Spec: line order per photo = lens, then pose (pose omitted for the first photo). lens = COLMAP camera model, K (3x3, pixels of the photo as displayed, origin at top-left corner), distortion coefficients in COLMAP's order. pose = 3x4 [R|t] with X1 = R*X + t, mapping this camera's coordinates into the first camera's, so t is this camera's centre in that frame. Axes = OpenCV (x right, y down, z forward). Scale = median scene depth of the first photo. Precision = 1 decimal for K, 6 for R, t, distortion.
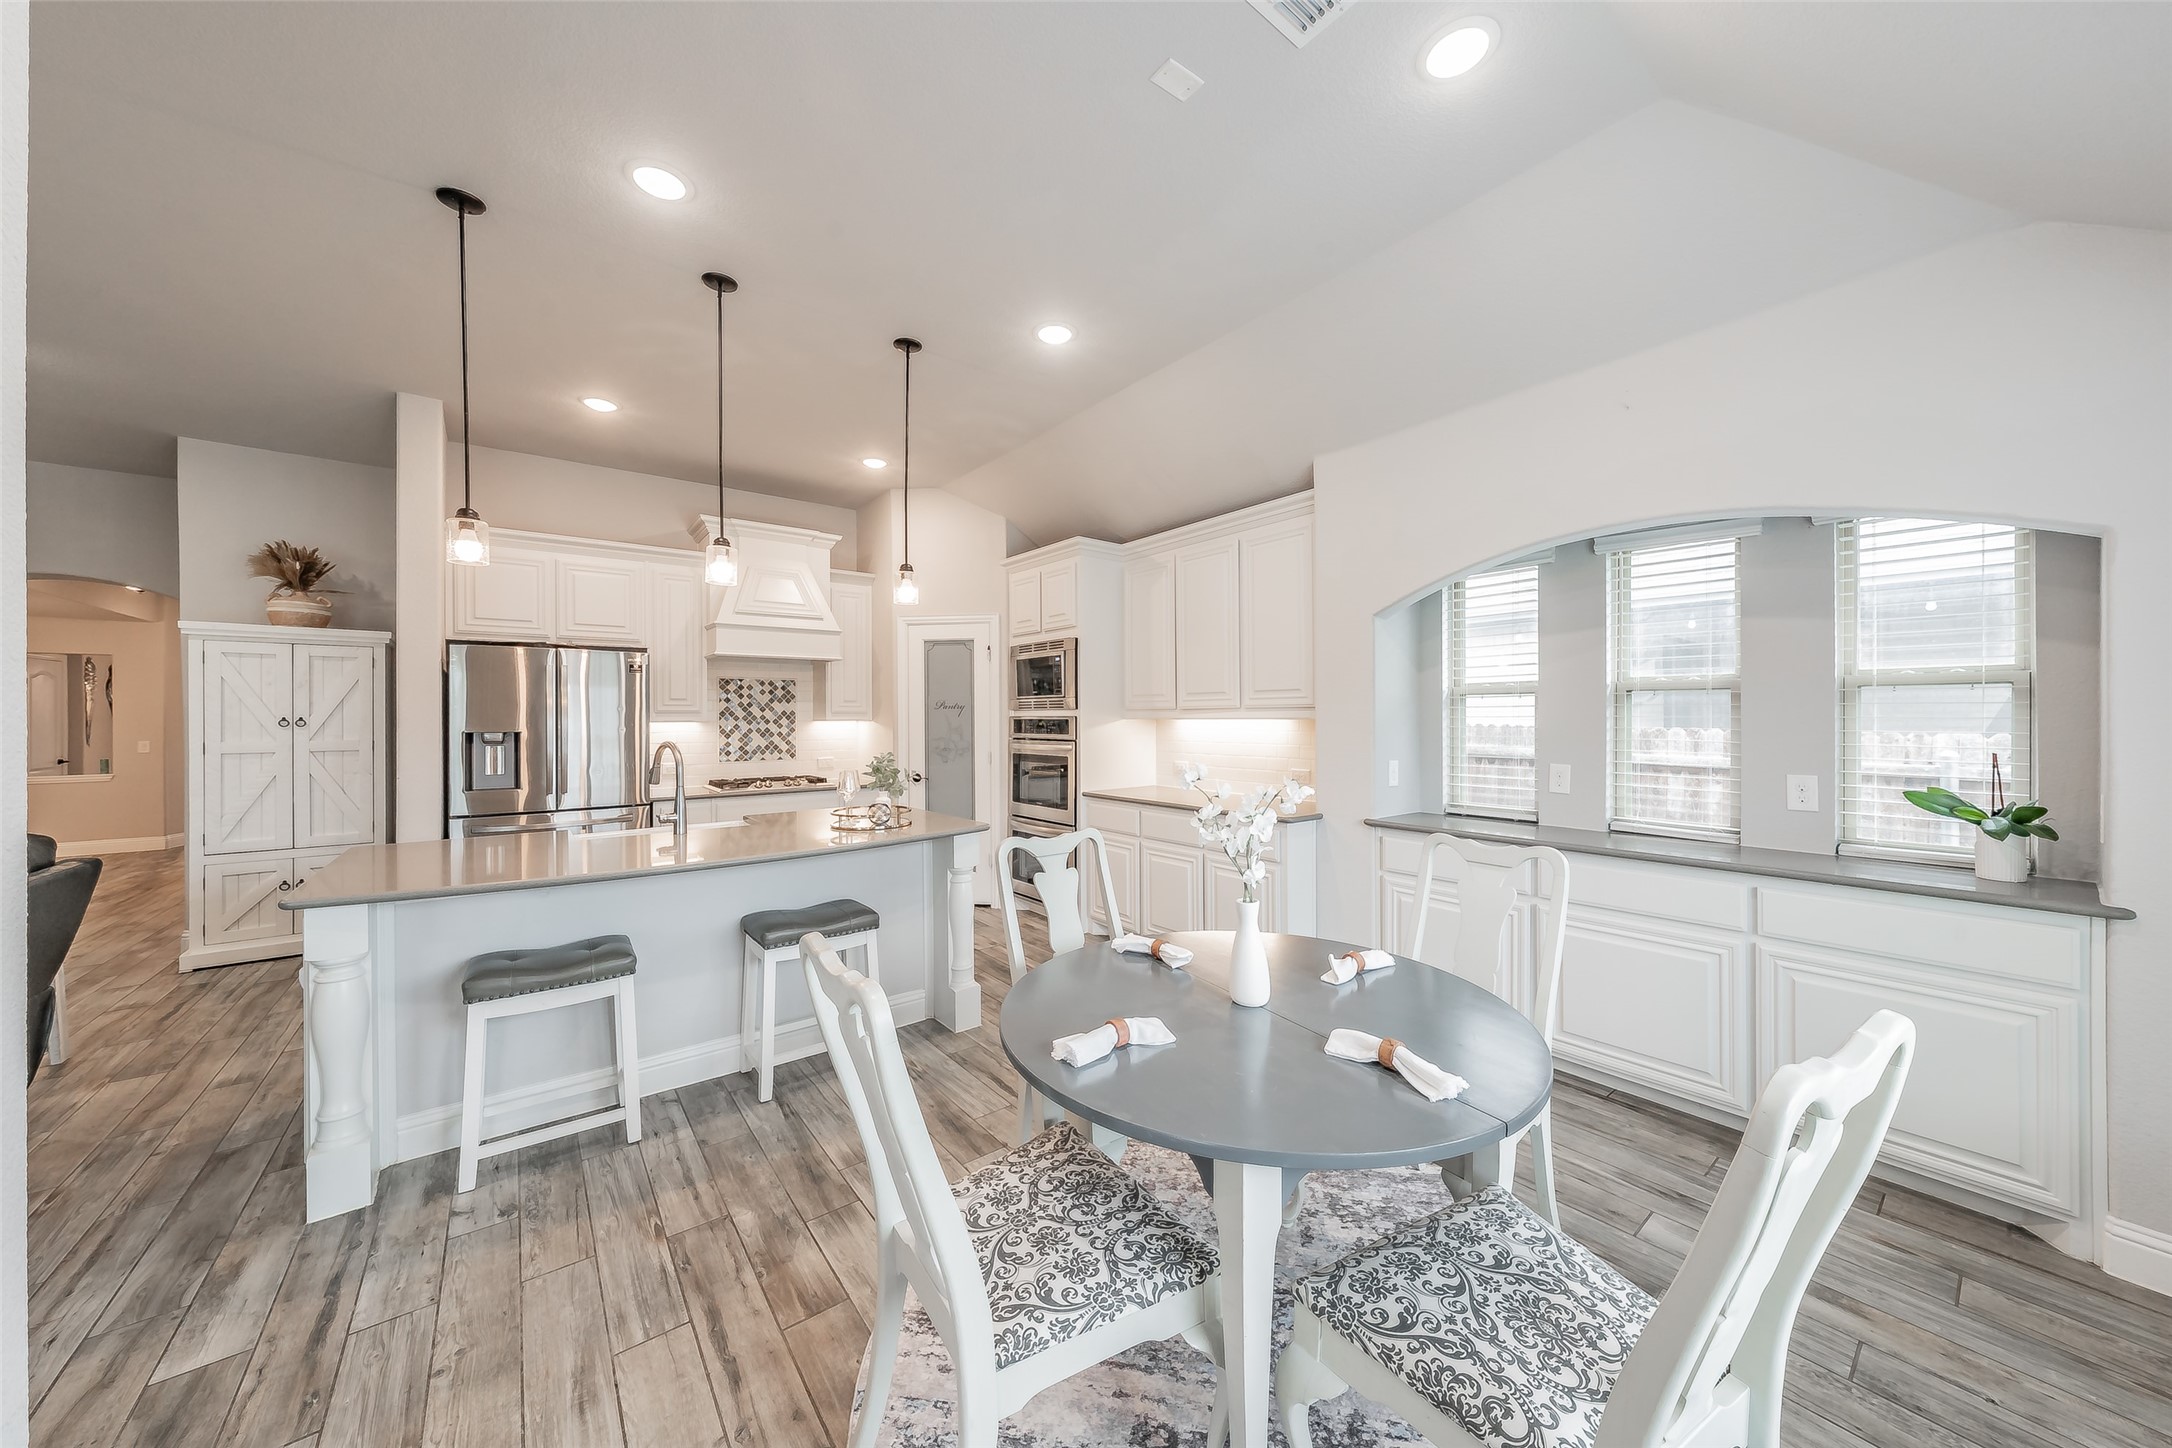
lens RADIAL K [[762.0, 0, 1073.4], [0, 762.0, 715.0], [0, 0, 1]] dist [-0.003845, 0.000557]
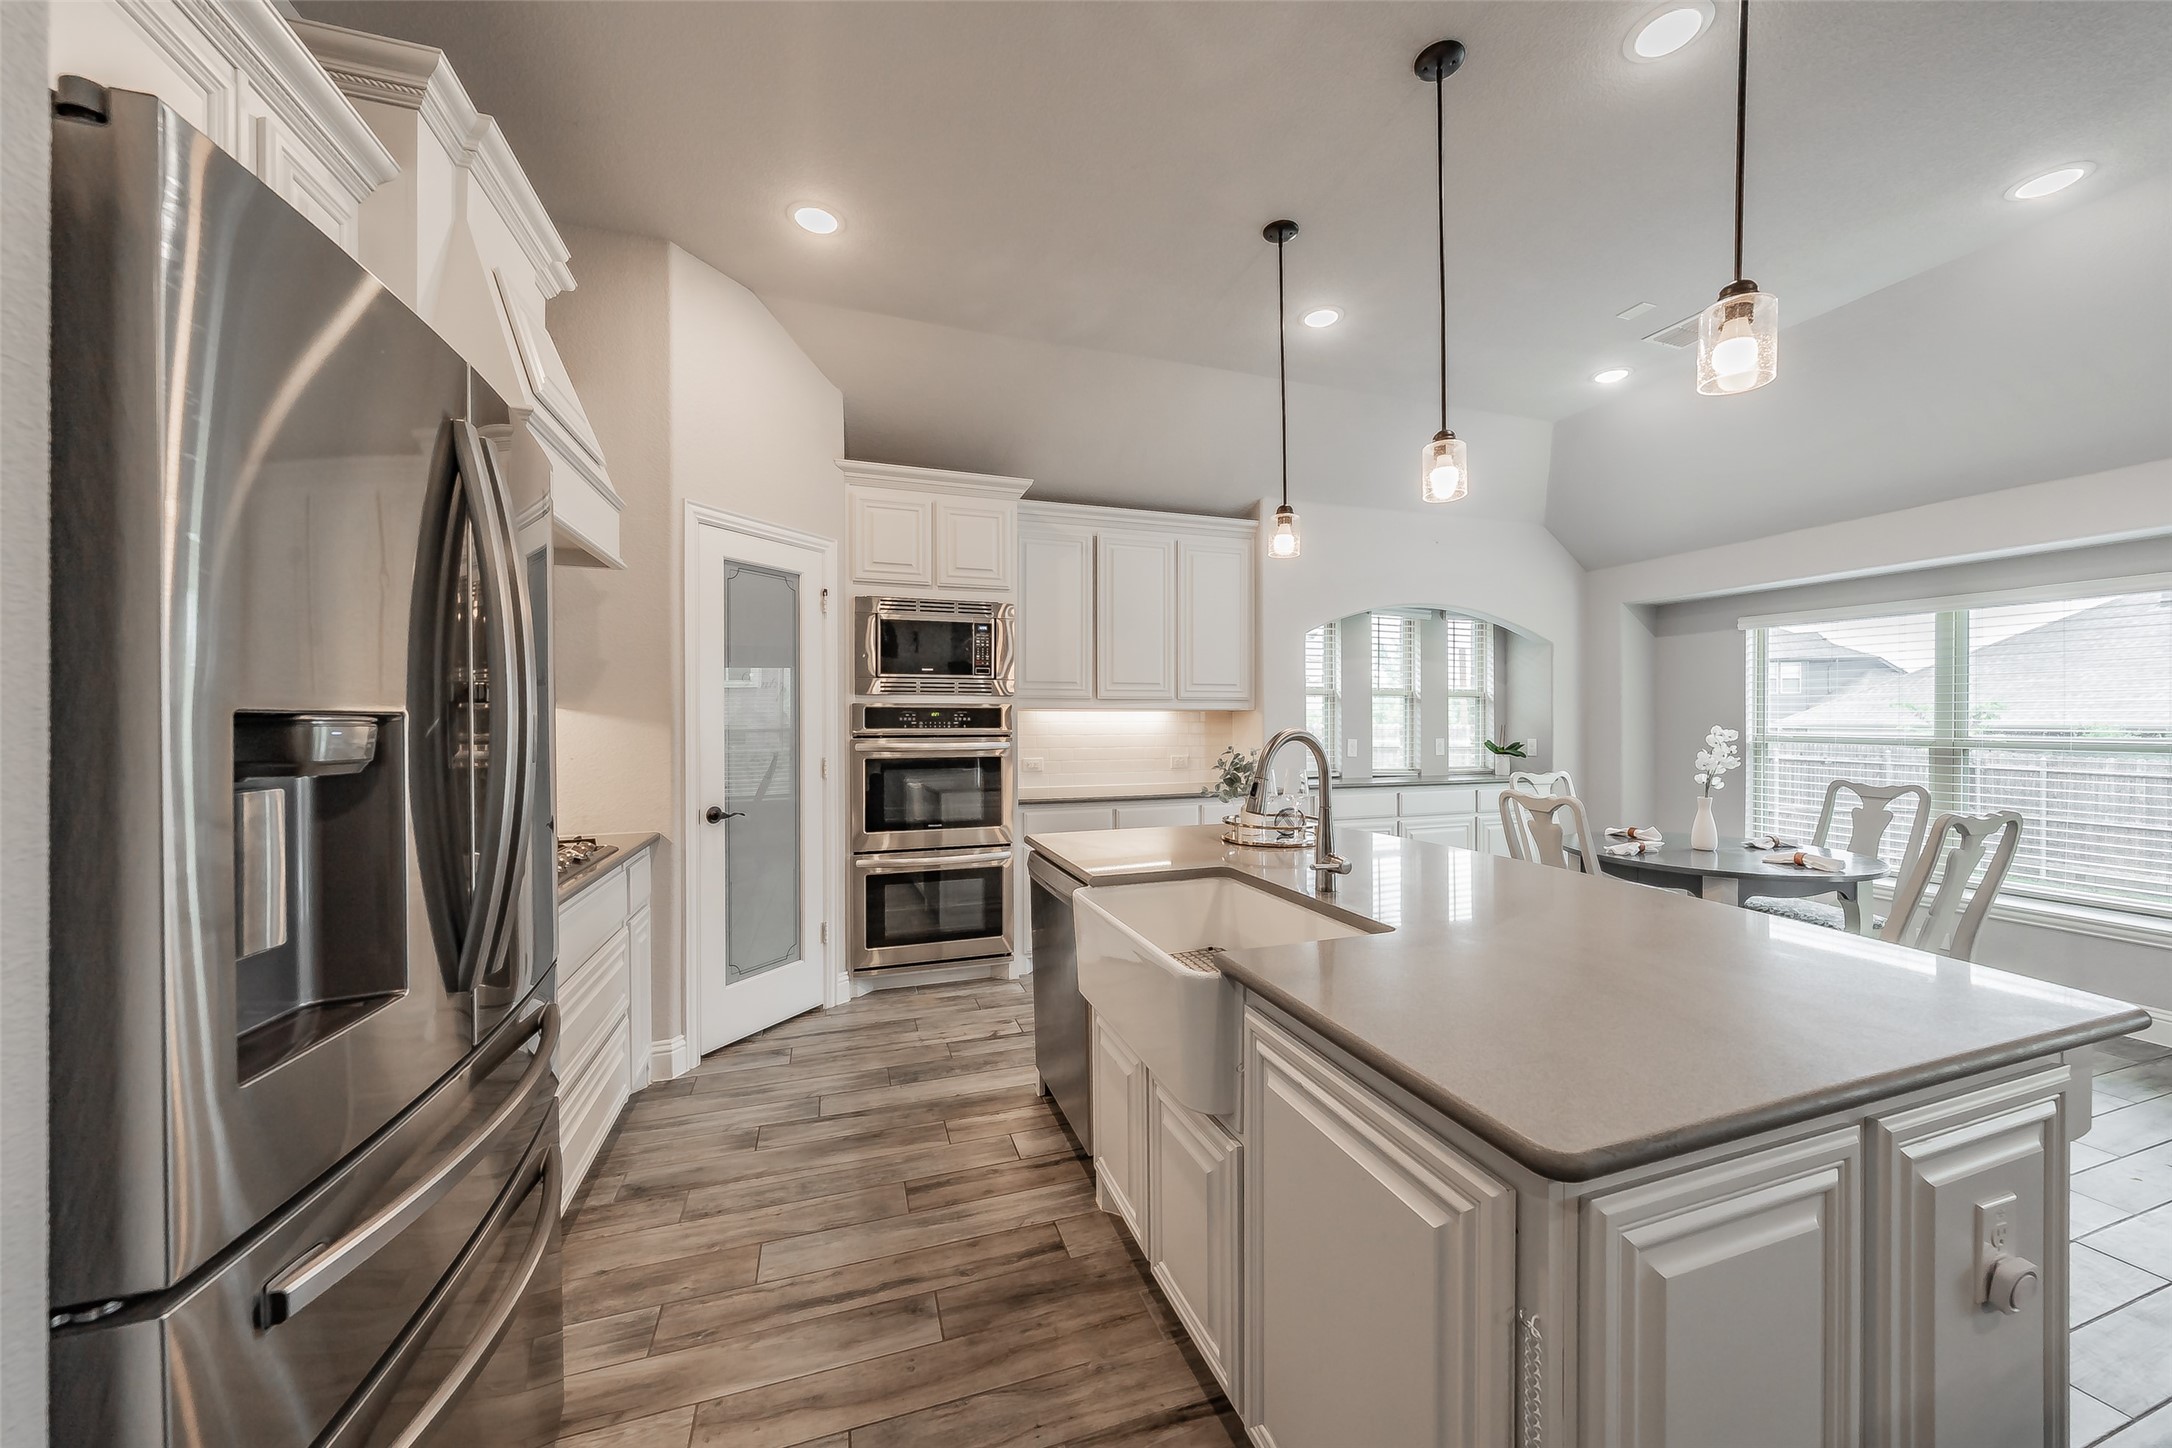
lens RADIAL K [[819.5, 0, 1119.9], [0, 819.5, 720.4], [0, 0, 1]] dist [-0.000013, -0.000677]
pose [[0.290076, 0.005294, 0.956989, -0.743582], [-0.002400, 0.999986, -0.004804, 0.021423], [-0.957001, -0.000903, 0.290085, 0.621373]]
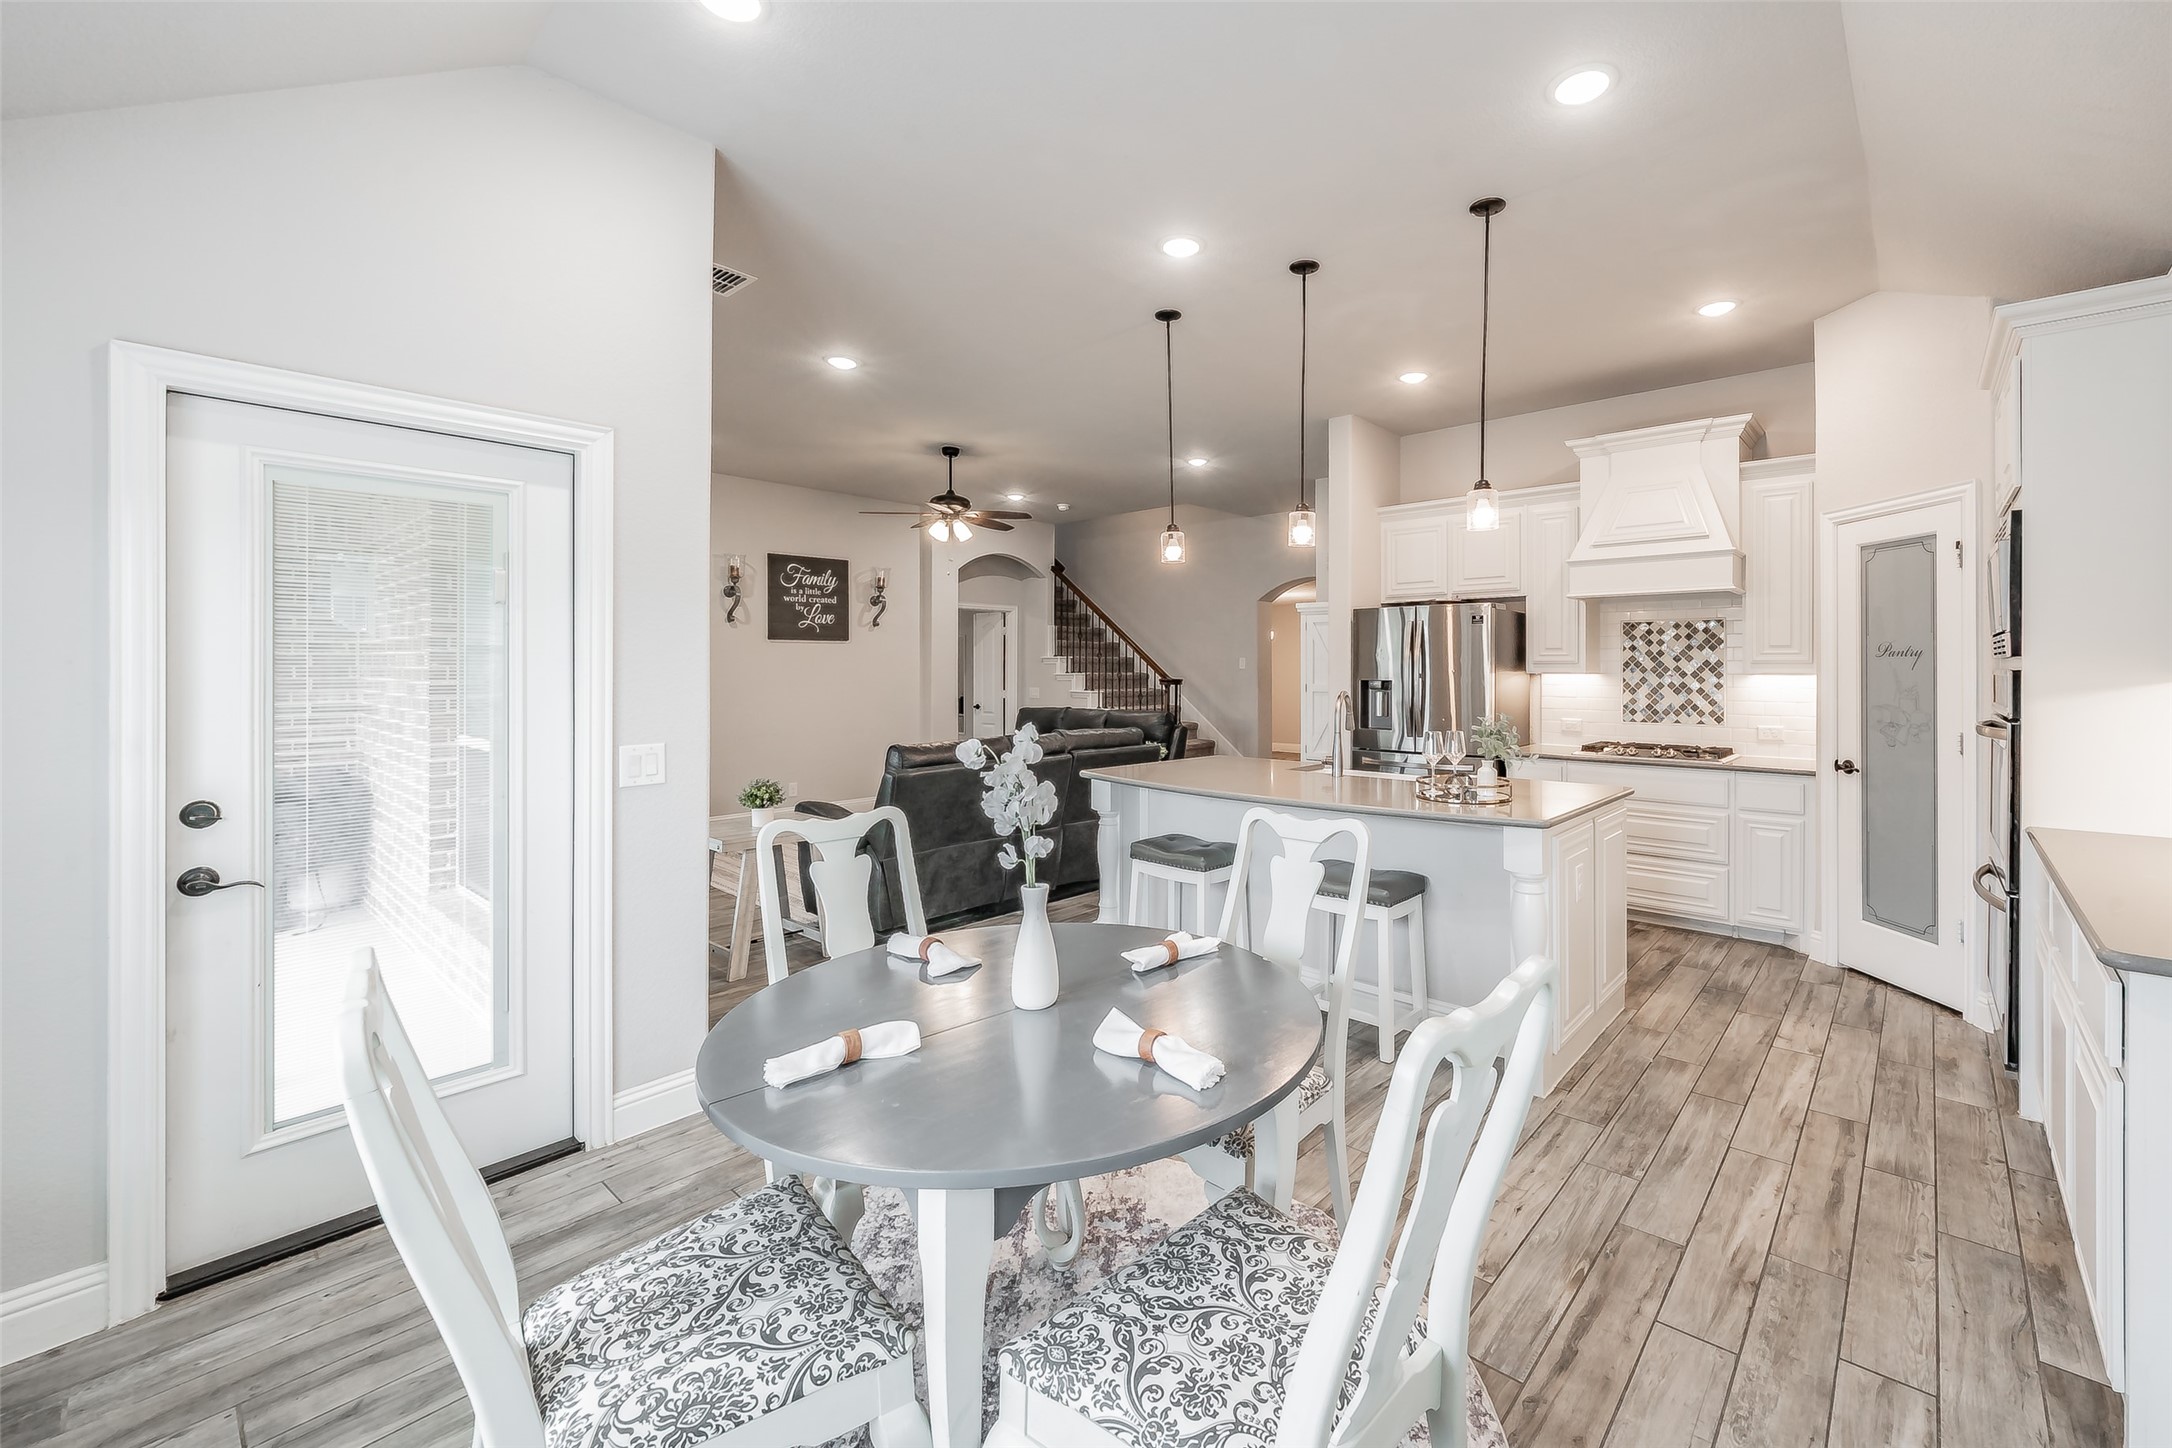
lens RADIAL K [[885.4, 0, 1171.1], [0, 885.4, 668.1], [0, 0, 1]] dist [-0.006197, -0.000460]
pose [[0.202261, 0.004644, -0.979321, 0.437912], [0.000738, 0.999988, 0.004895, -0.003084], [0.979331, -0.001713, 0.202255, 0.334213]]
